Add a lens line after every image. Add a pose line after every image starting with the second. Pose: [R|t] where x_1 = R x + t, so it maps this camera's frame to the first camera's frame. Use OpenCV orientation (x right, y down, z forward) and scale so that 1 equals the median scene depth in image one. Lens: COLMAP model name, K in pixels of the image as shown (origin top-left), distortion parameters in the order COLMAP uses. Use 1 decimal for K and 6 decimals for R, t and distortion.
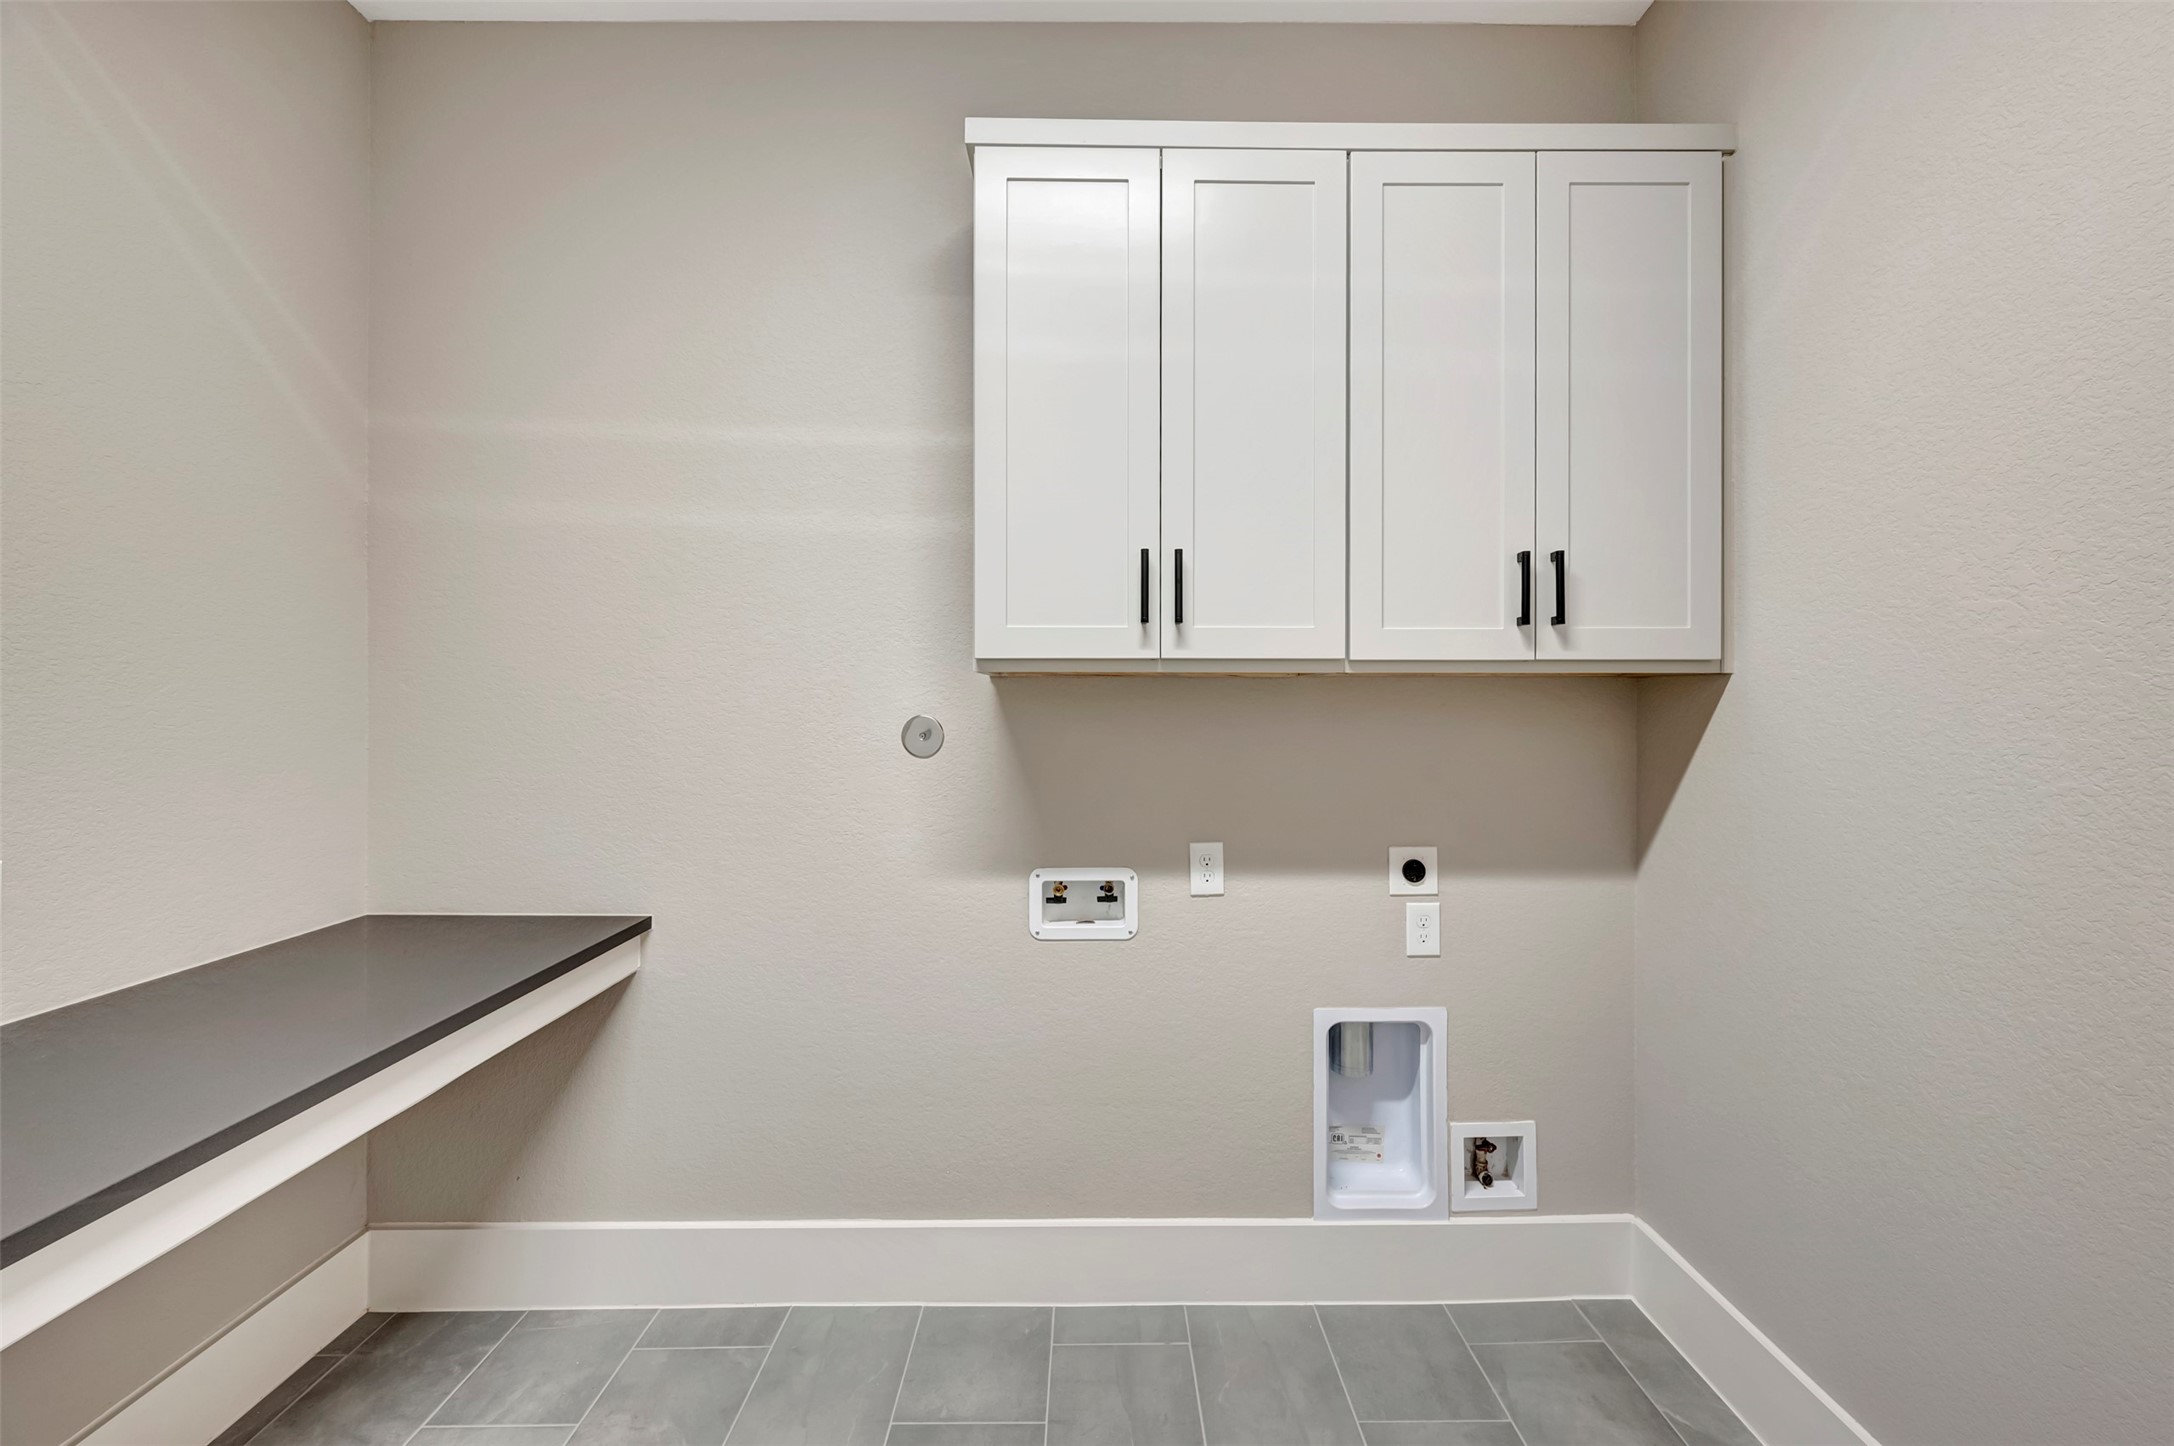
lens RADIAL K [[863.8, 0, 1089.9], [0, 863.8, 704.3], [0, 0, 1]] dist [-0.000368, -0.000634]
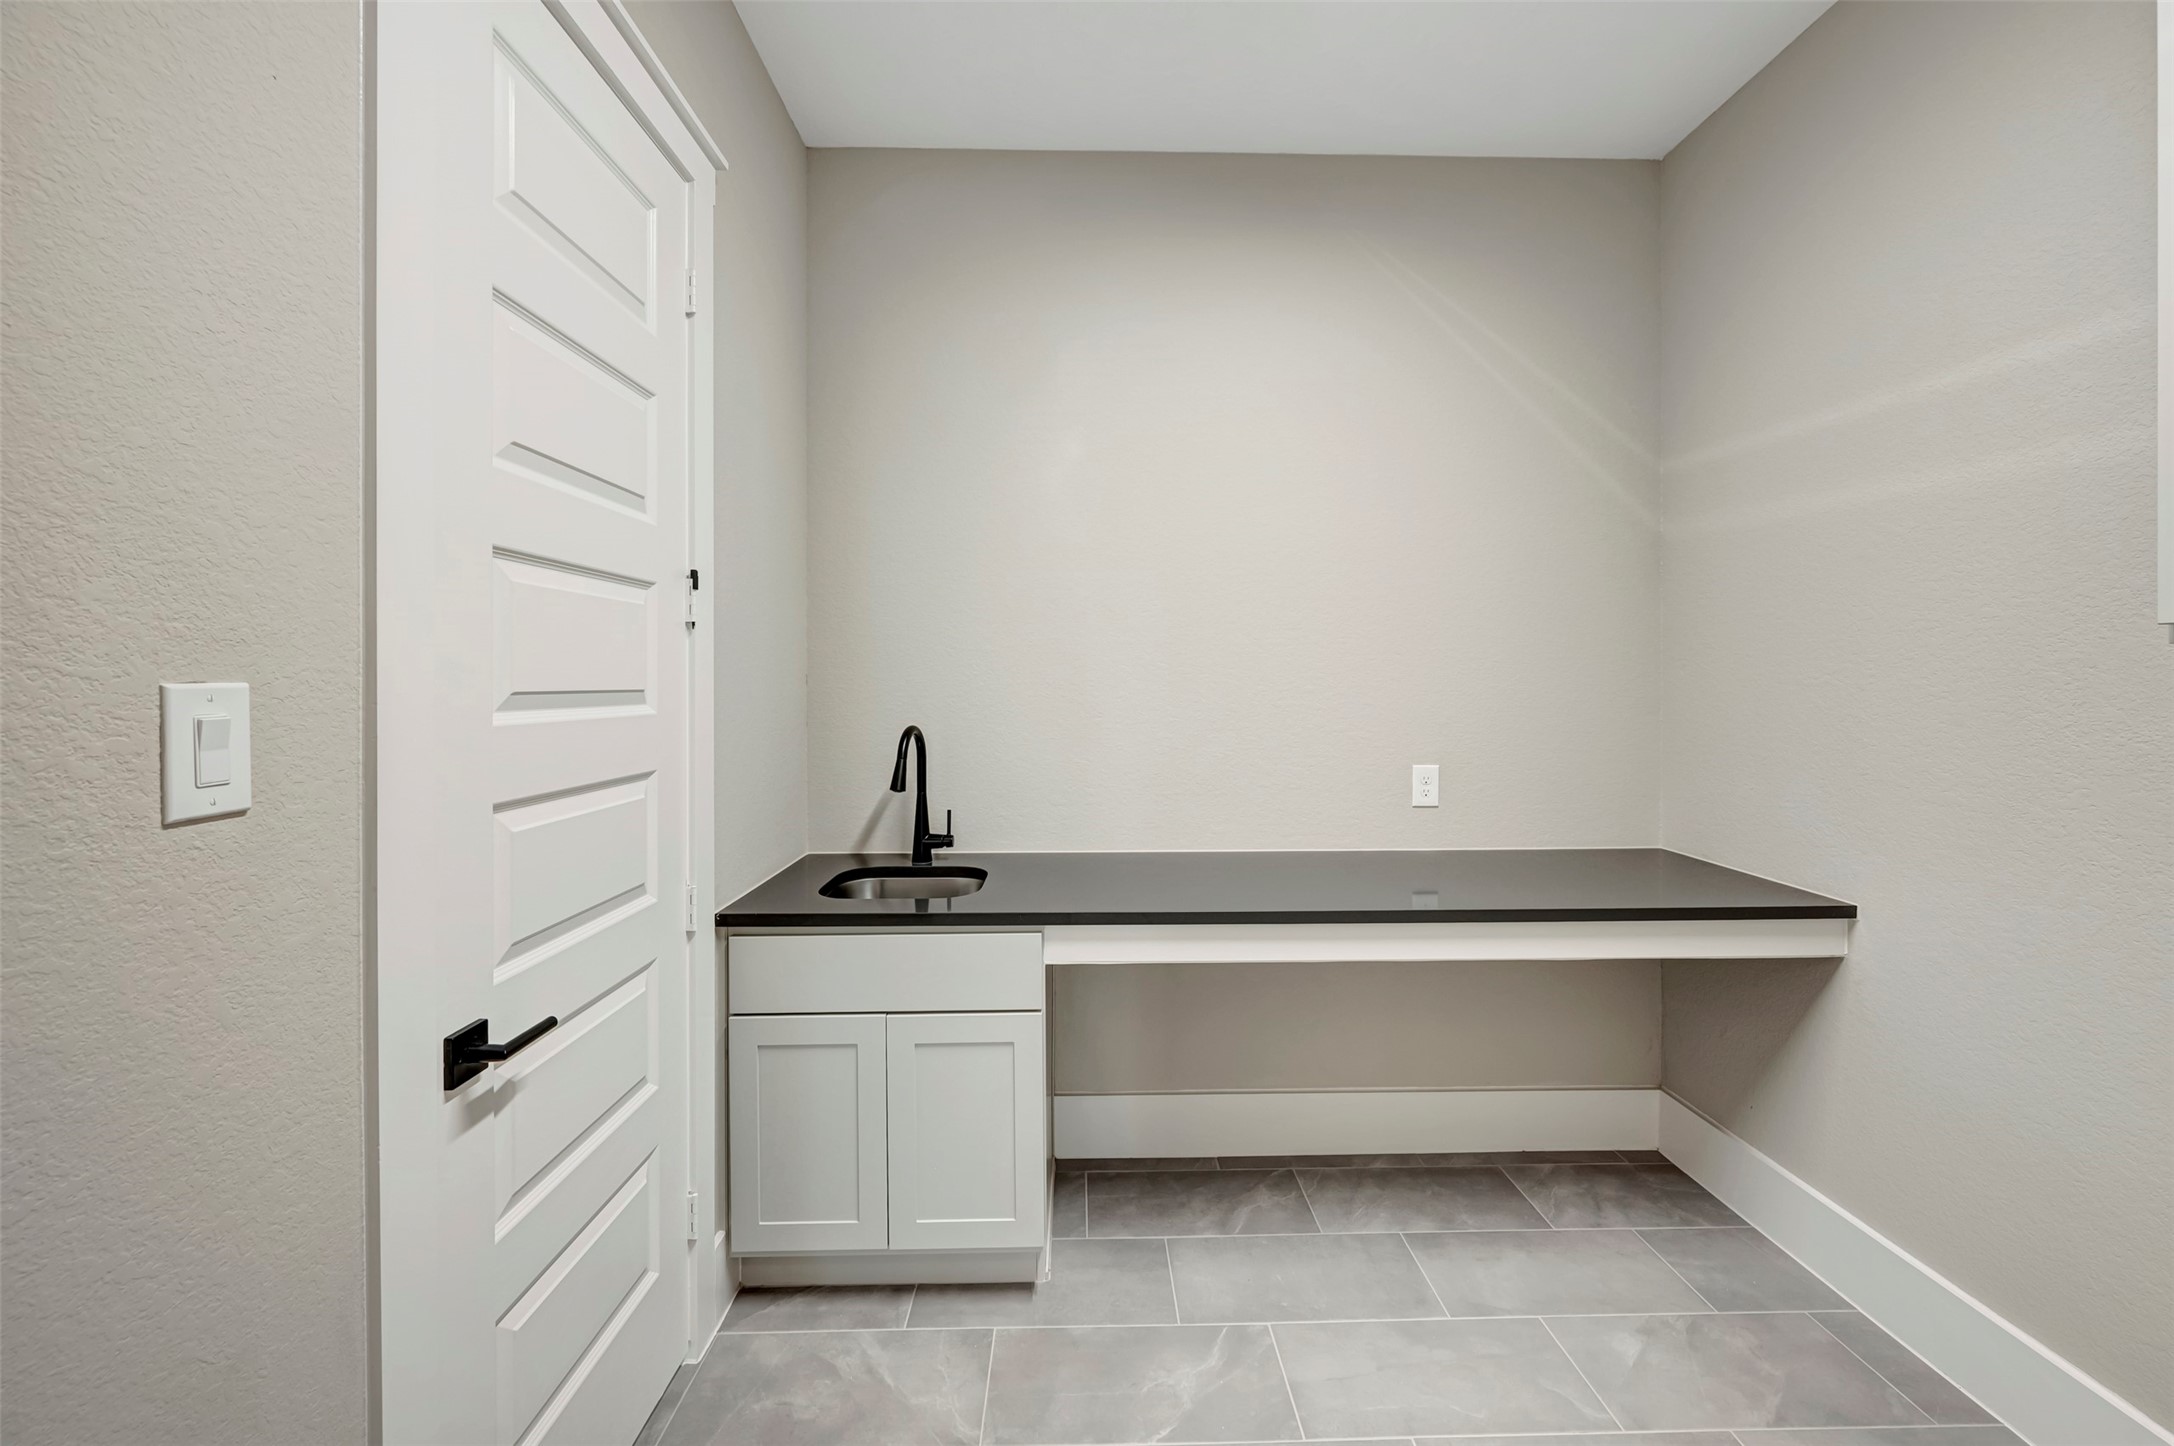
lens RADIAL K [[863.8, 0, 1099.6], [0, 863.8, 688.2], [0, 0, 1]] dist [-0.000368, -0.000634]
pose [[0.021242, 0.008002, -0.999742, 0.464945], [0.001028, 0.999967, 0.008026, -0.008943], [0.999774, -0.001199, 0.021233, 0.129997]]
